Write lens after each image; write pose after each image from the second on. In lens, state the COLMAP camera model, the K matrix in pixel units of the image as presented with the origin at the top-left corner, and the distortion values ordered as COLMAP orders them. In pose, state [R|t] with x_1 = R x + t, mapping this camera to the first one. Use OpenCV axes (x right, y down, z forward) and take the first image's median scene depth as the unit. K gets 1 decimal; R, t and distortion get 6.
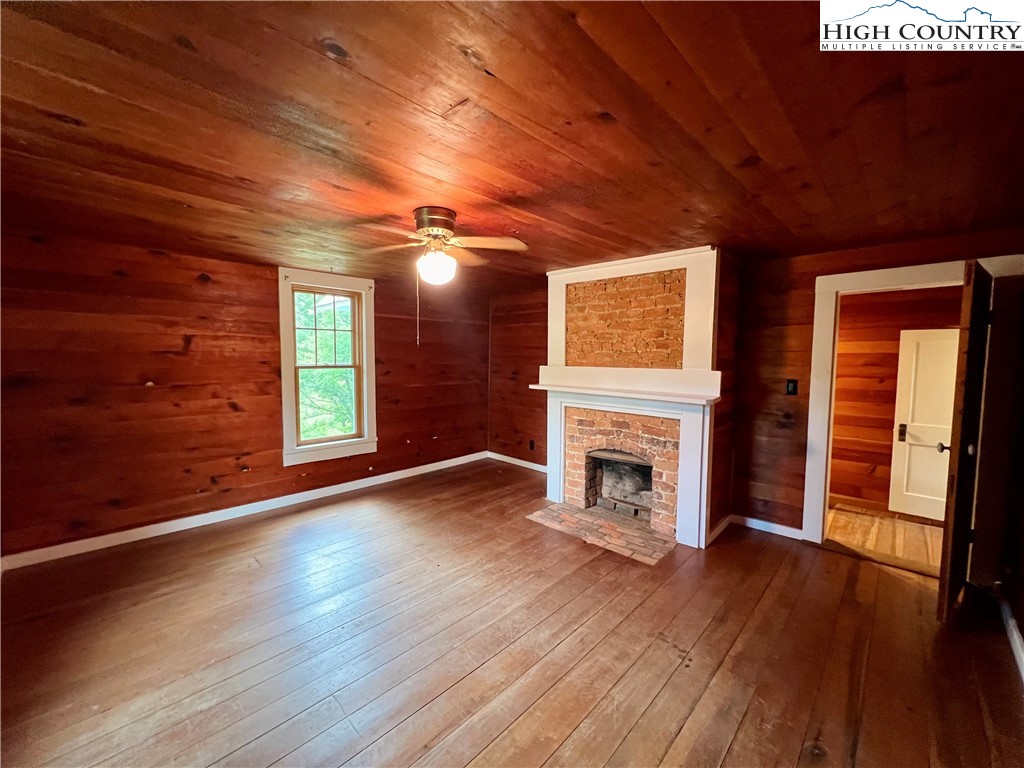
lens RADIAL K [[410.2, 0, 513.1], [0, 410.2, 382.9], [0, 0, 1]] dist [0.001288, 0.000202]
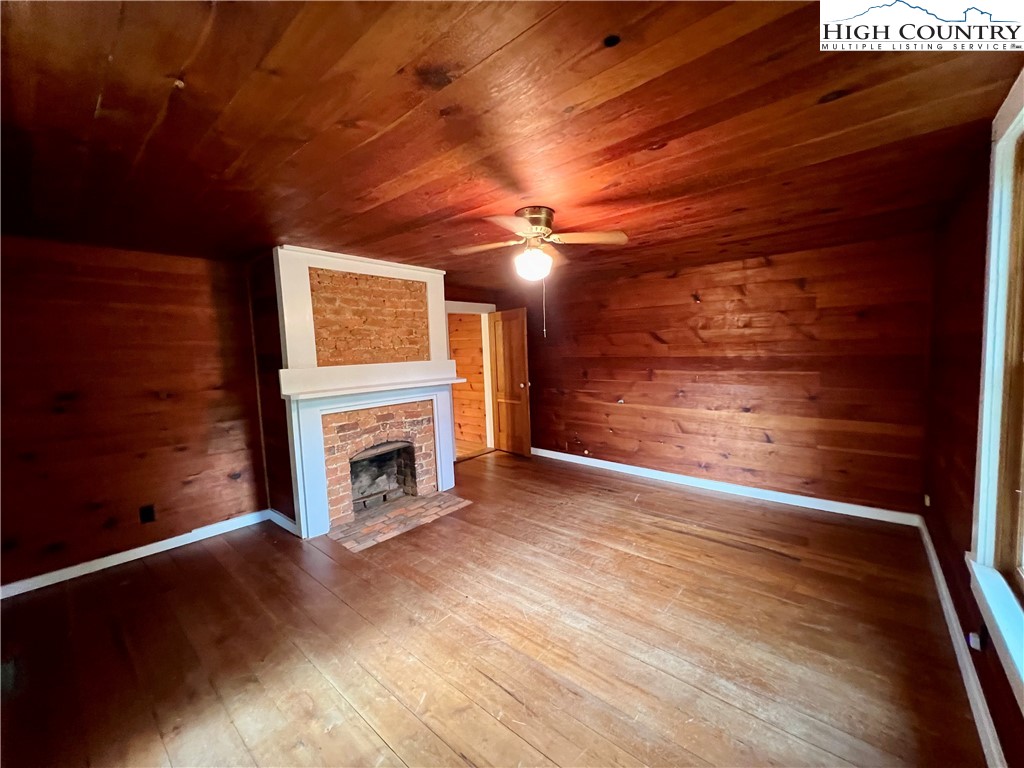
lens RADIAL K [[410.2, 0, 513.1], [0, 410.2, 382.9], [0, 0, 1]] dist [0.001288, 0.000202]
pose [[-0.061499, -0.089524, 0.994084, -0.813753], [0.098493, 0.990564, 0.095300, -0.055083], [-0.993236, 0.103771, -0.052101, 0.737643]]
